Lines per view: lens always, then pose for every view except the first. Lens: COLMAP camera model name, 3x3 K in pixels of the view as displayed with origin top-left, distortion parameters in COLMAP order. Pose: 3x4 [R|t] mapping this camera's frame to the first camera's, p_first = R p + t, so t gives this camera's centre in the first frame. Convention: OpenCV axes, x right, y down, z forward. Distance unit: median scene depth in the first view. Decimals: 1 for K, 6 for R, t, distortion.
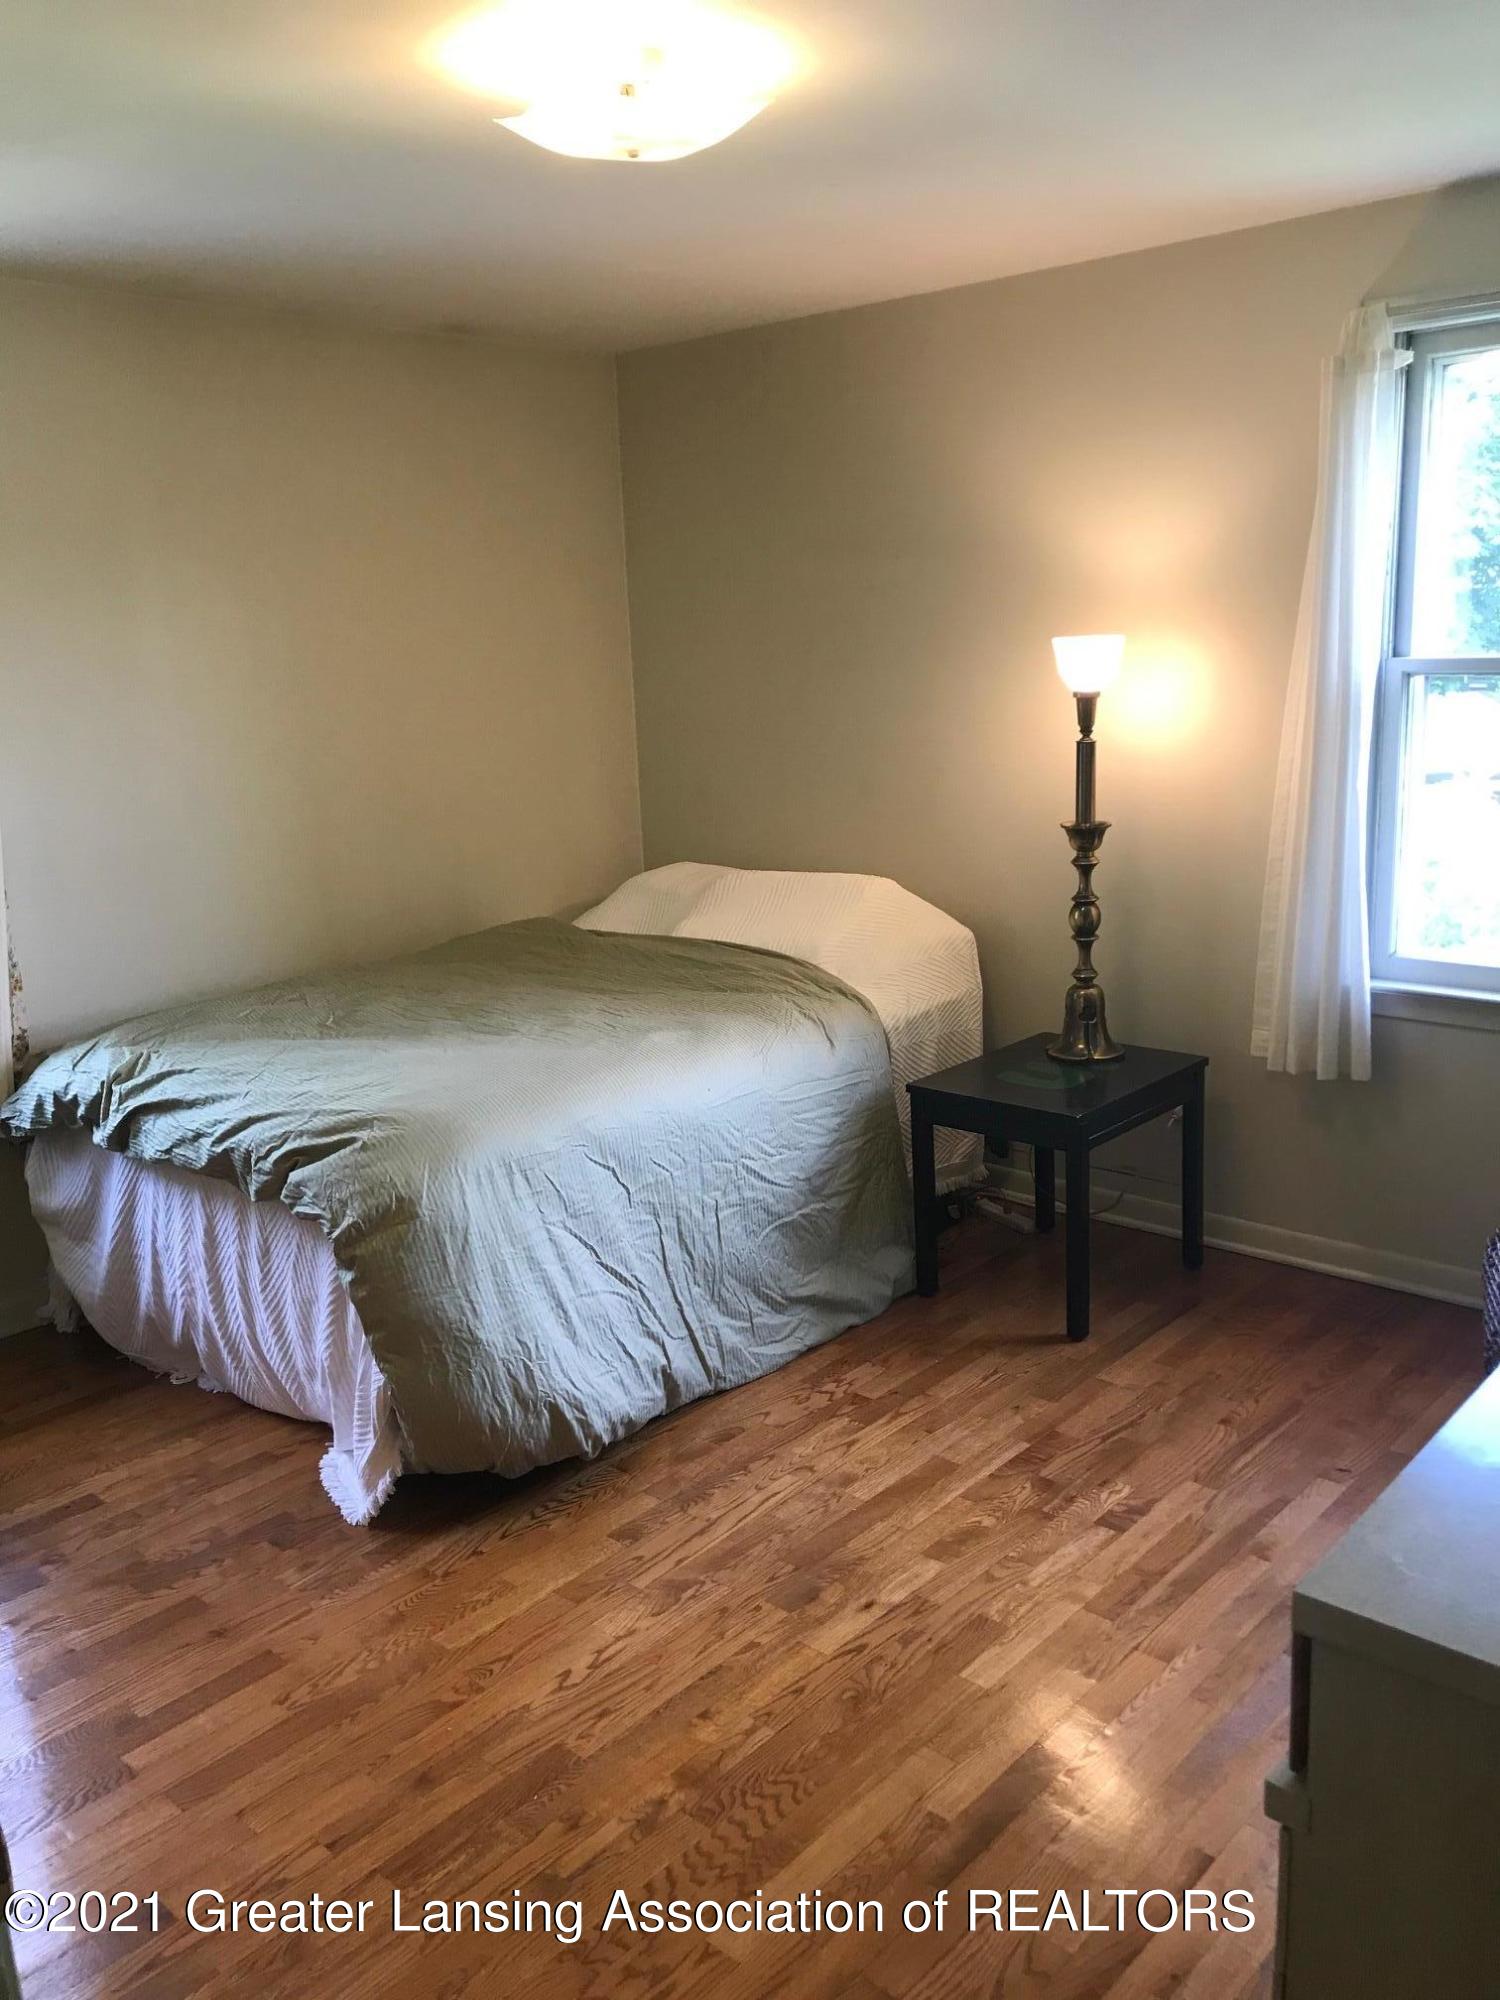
lens RADIAL K [[1633.3, 0, 750.0], [0, 1633.3, 1000.0], [0, 0, 1]] dist [0.005800, 0.004222]
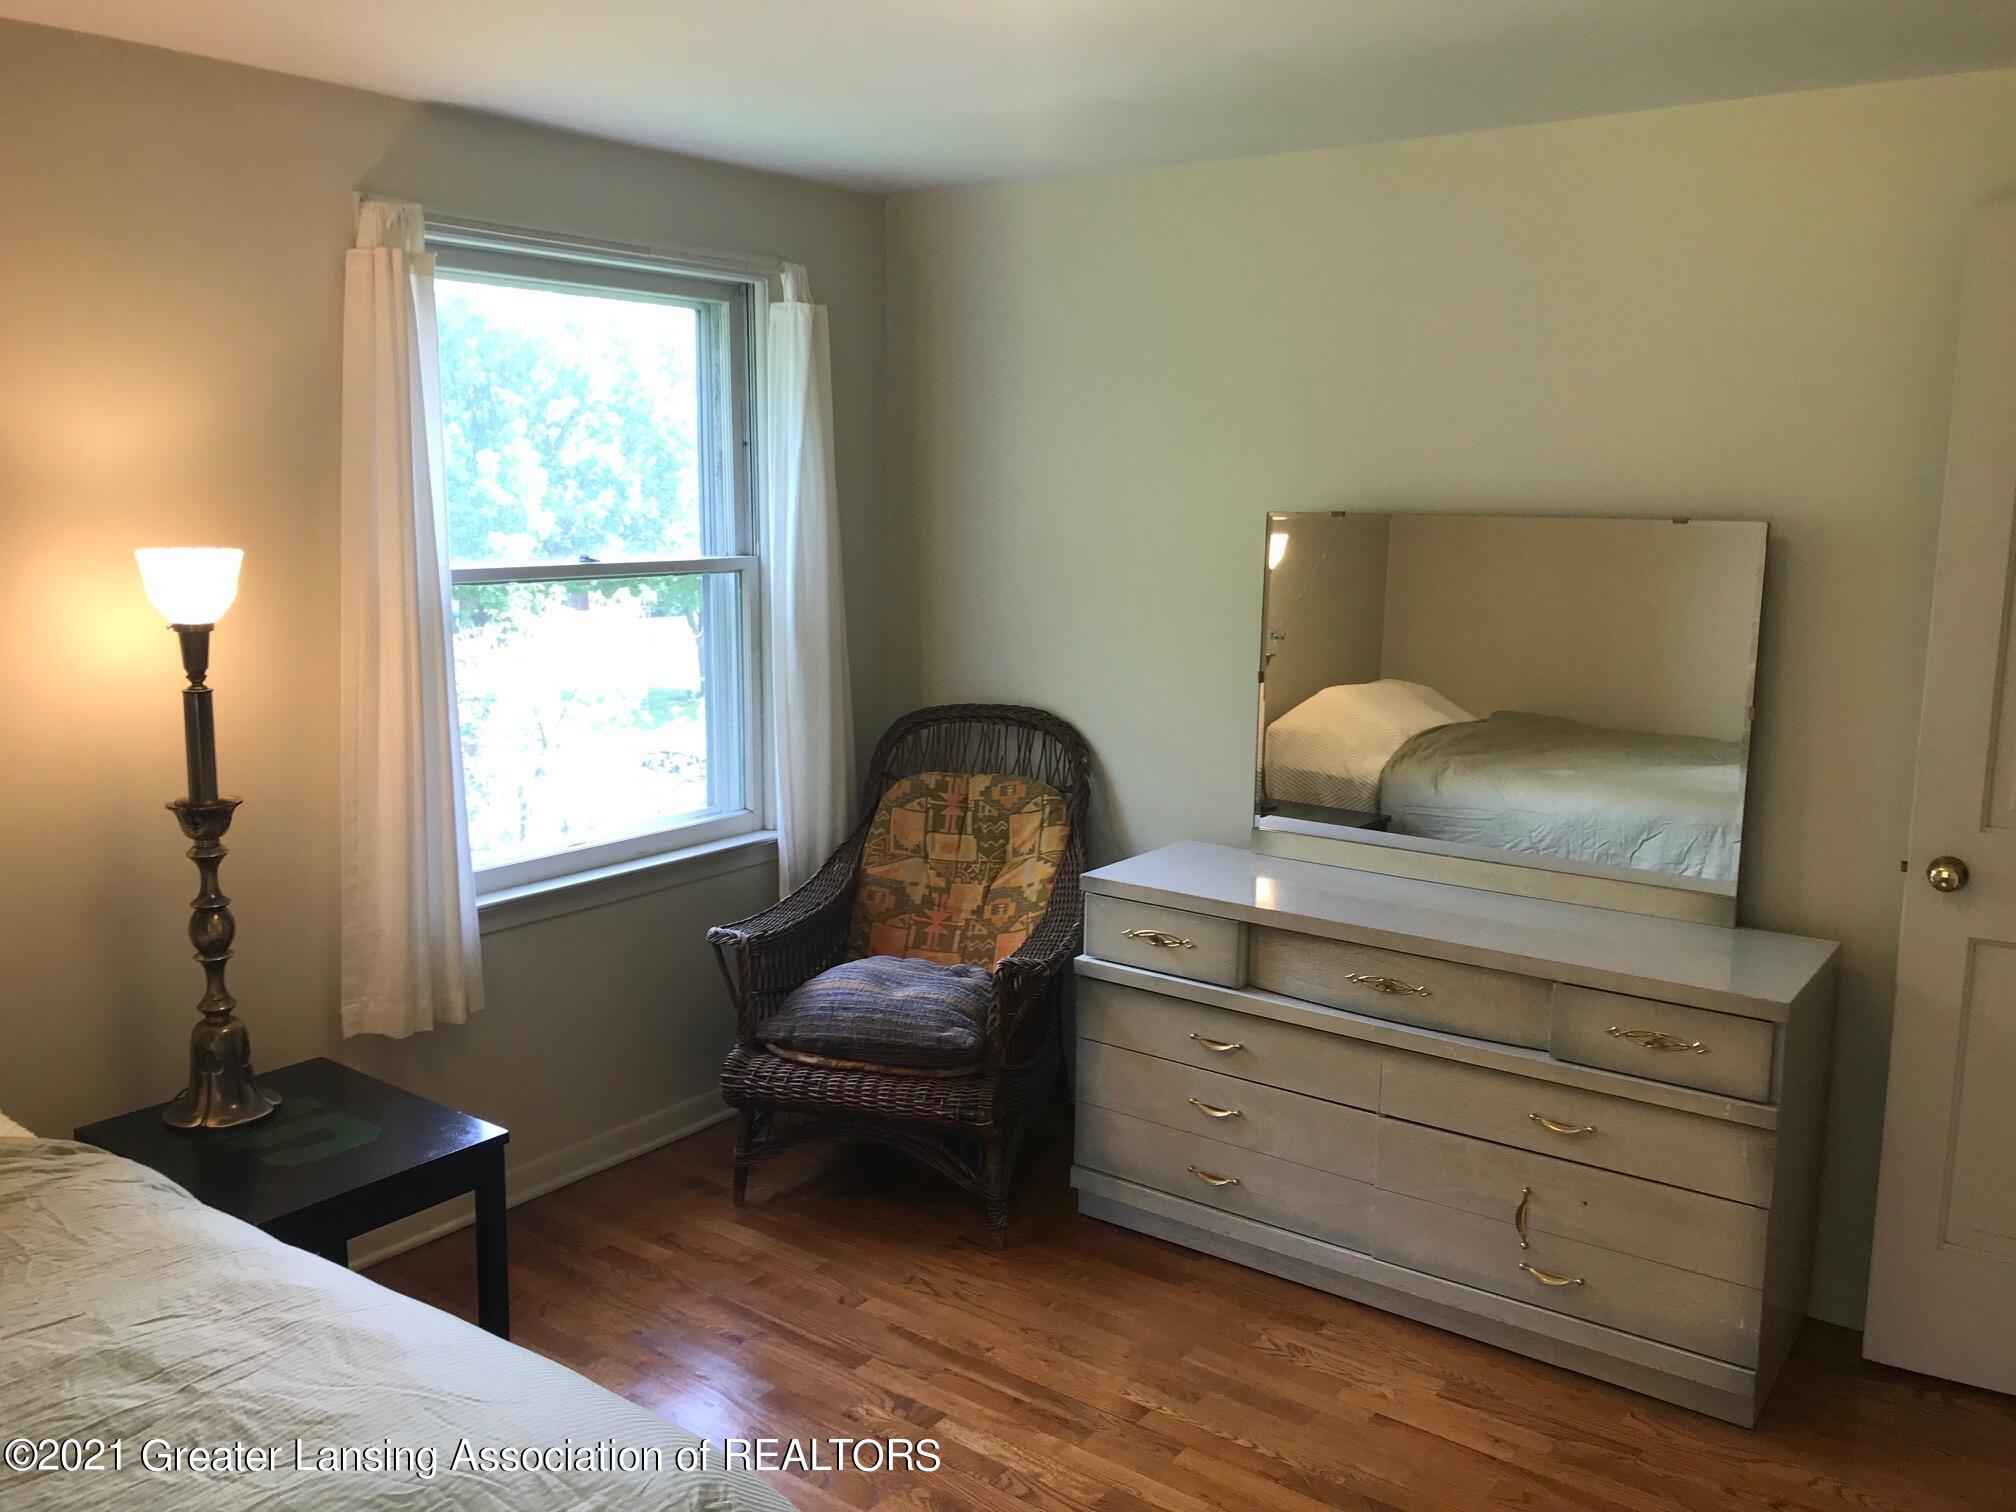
lens RADIAL K [[1646.4, 0, 1008.0], [0, 1646.4, 756.0], [0, 0, 1]] dist [0.005800, 0.004222]
pose [[-0.099826, -0.122018, 0.987495, -0.558641], [0.219894, 0.965208, 0.141493, -0.155338], [-0.970403, 0.231269, -0.069521, 0.713080]]
